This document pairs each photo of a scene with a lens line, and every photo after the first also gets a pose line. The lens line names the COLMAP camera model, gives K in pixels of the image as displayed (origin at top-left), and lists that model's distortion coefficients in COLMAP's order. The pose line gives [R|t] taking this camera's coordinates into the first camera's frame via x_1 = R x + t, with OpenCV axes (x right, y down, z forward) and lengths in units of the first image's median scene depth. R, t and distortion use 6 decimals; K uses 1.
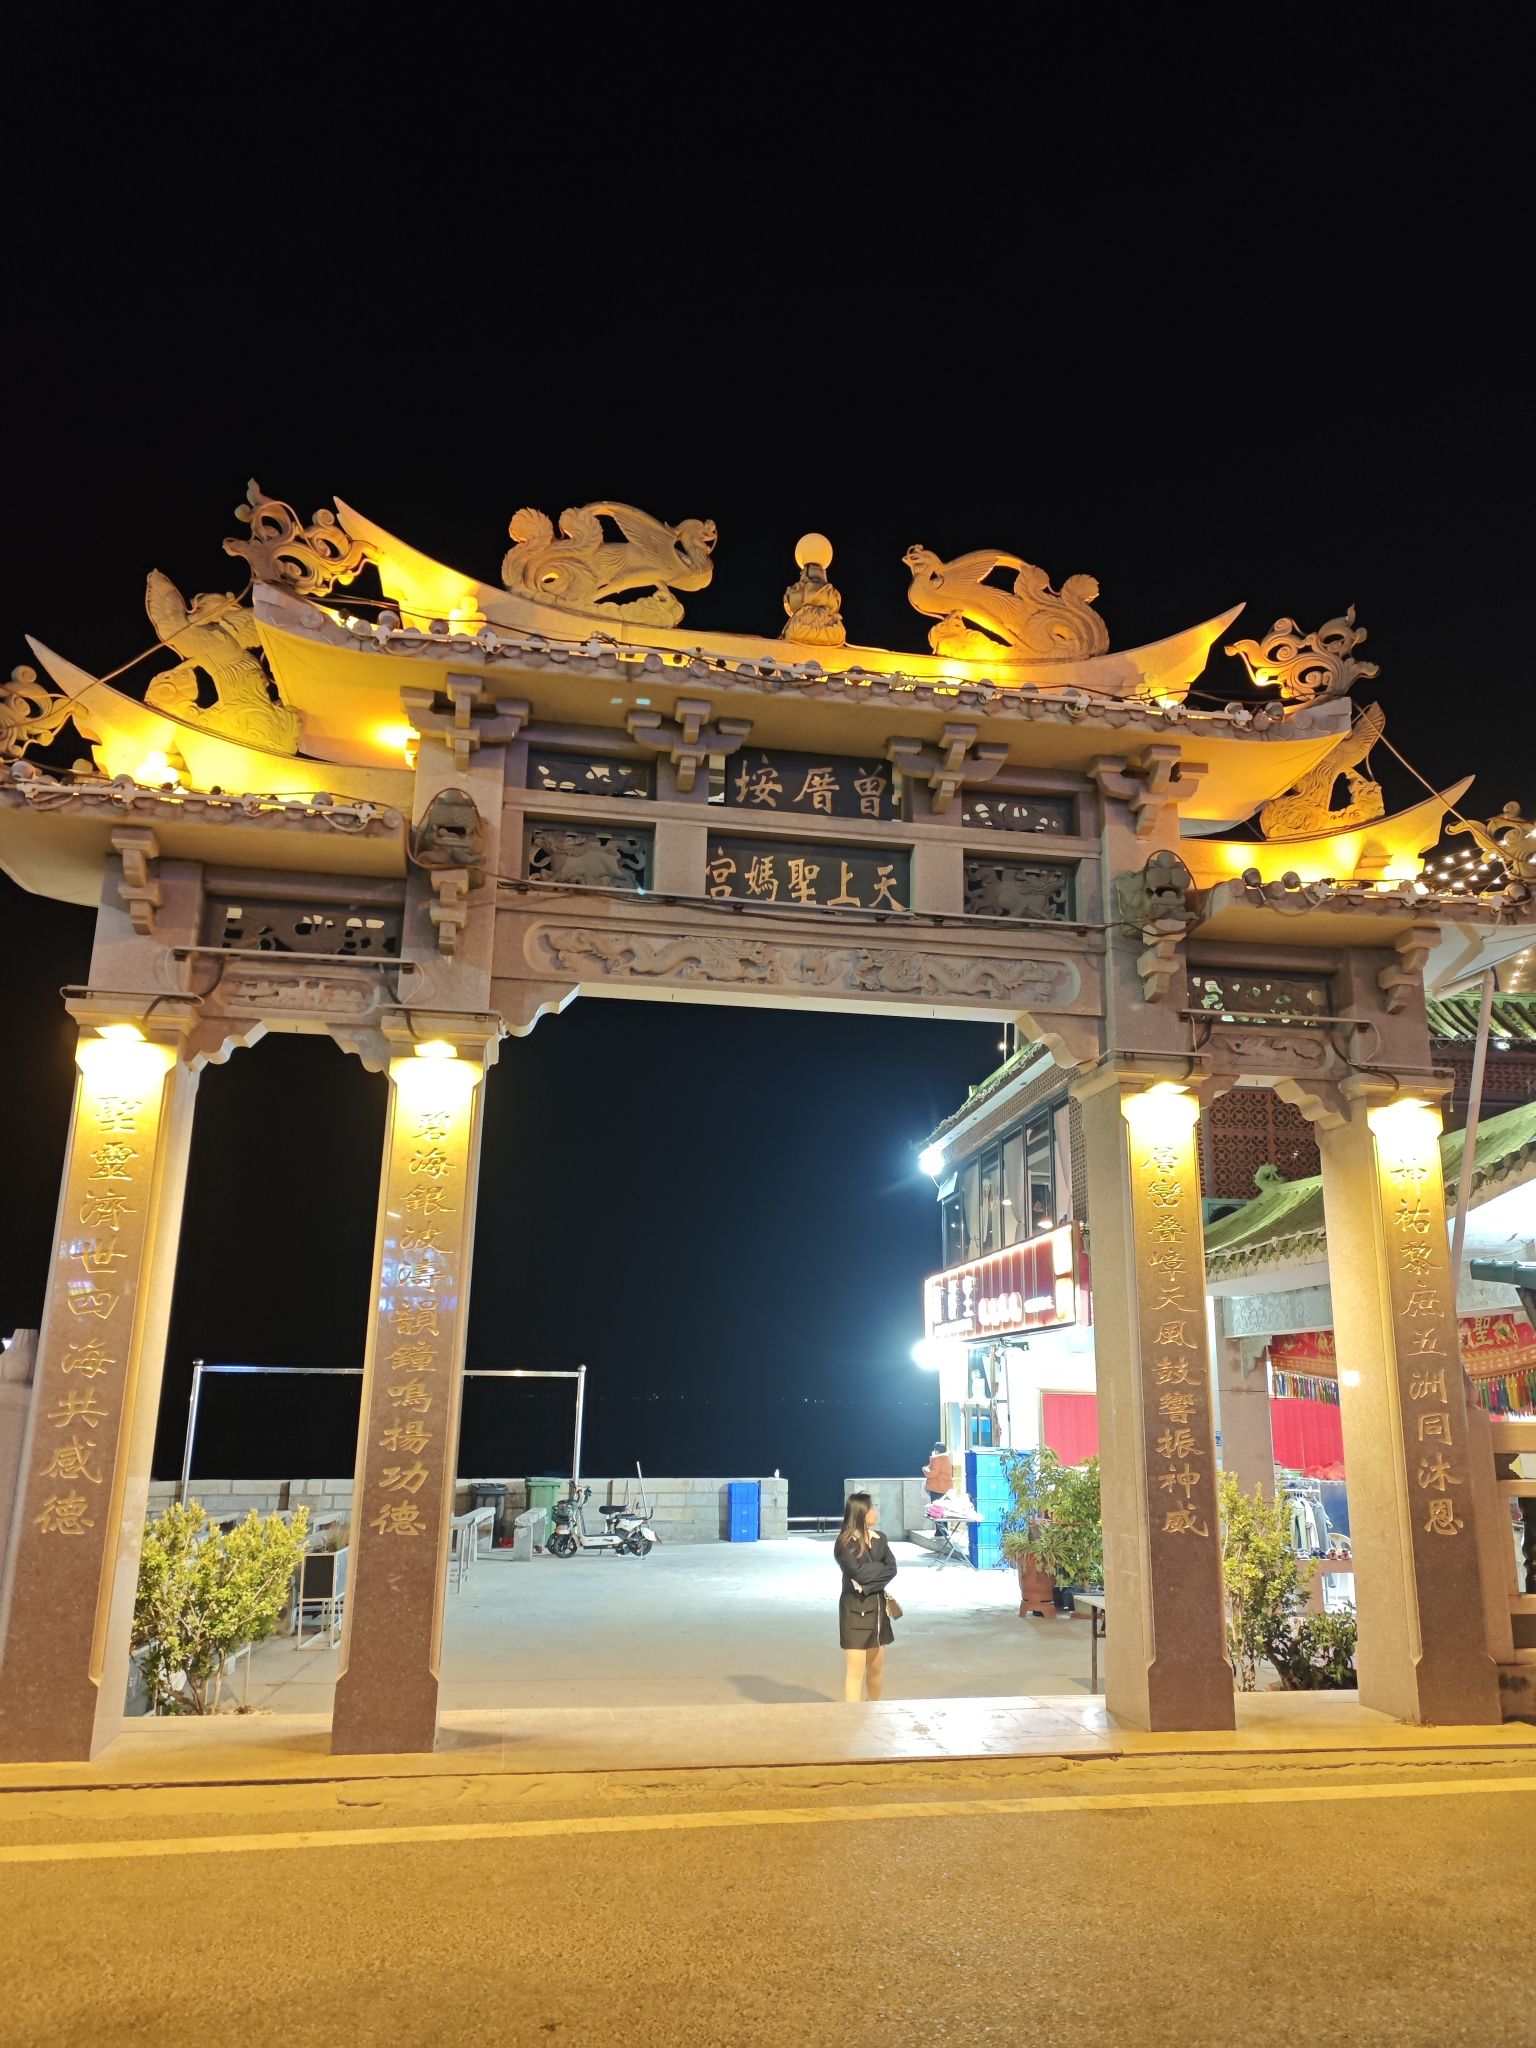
lens RADIAL K [[1286.8, 0, 768.0], [0, 1286.8, 1024.0], [0, 0, 1]] dist [-0.051032, 0.001246]
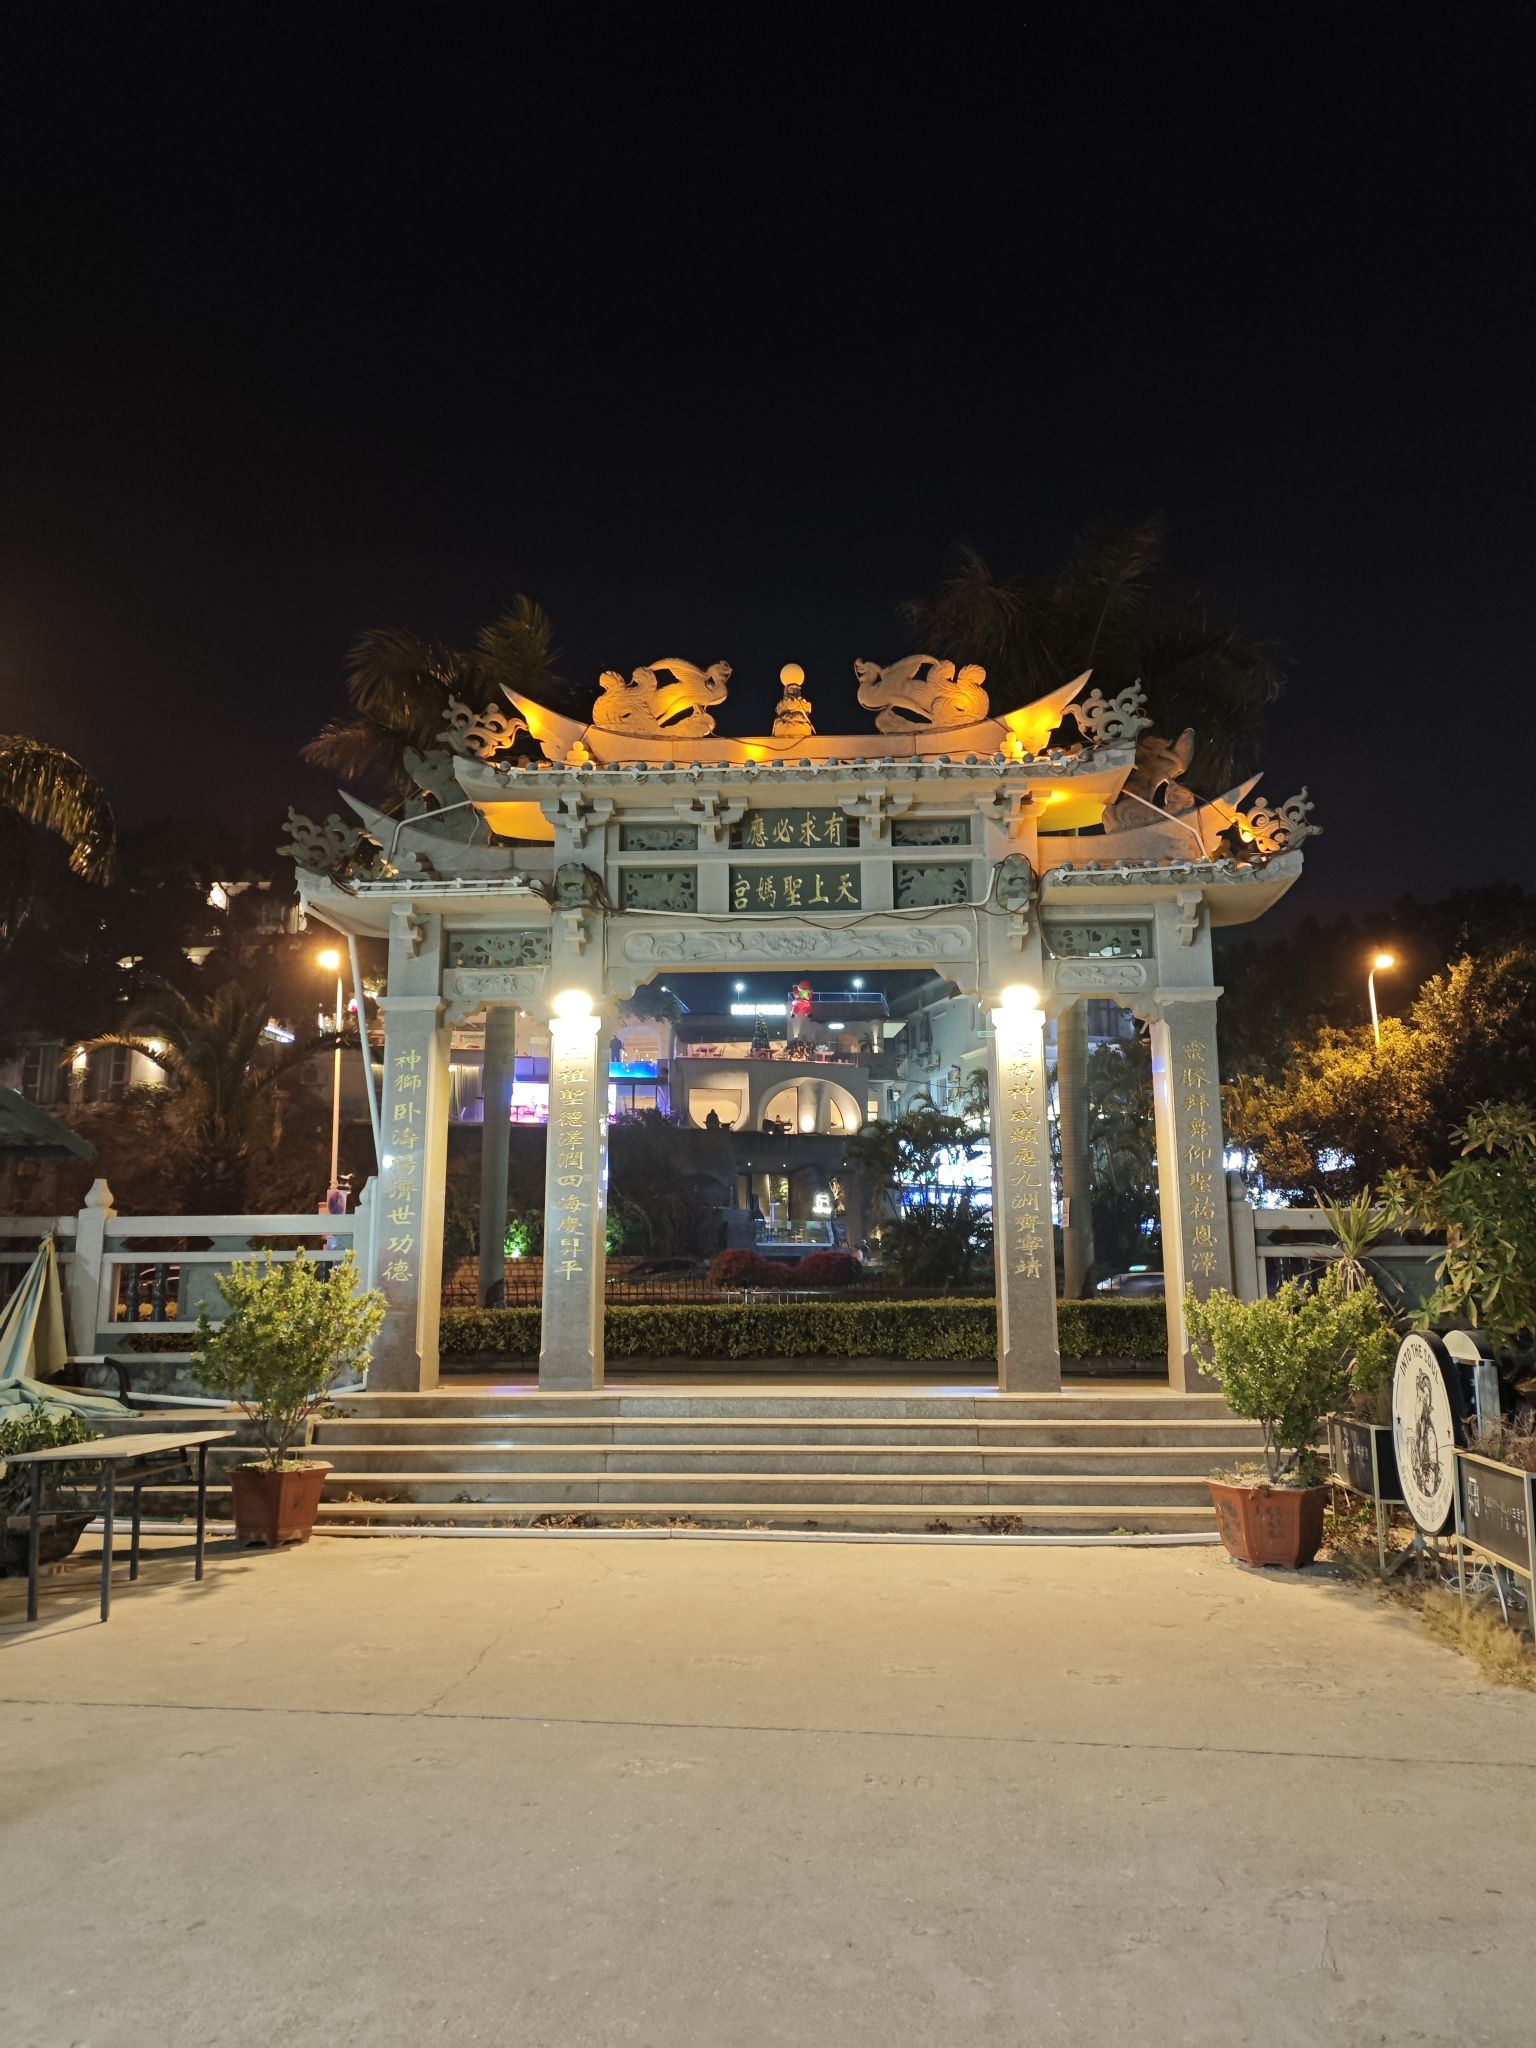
lens RADIAL K [[1286.8, 0, 768.0], [0, 1286.8, 1024.0], [0, 0, 1]] dist [-0.051032, 0.001246]
pose [[0.980477, -0.062763, -0.186347, 0.283104], [0.071333, 0.996665, 0.039634, -0.008797], [0.183238, -0.052153, 0.981684, -0.592315]]
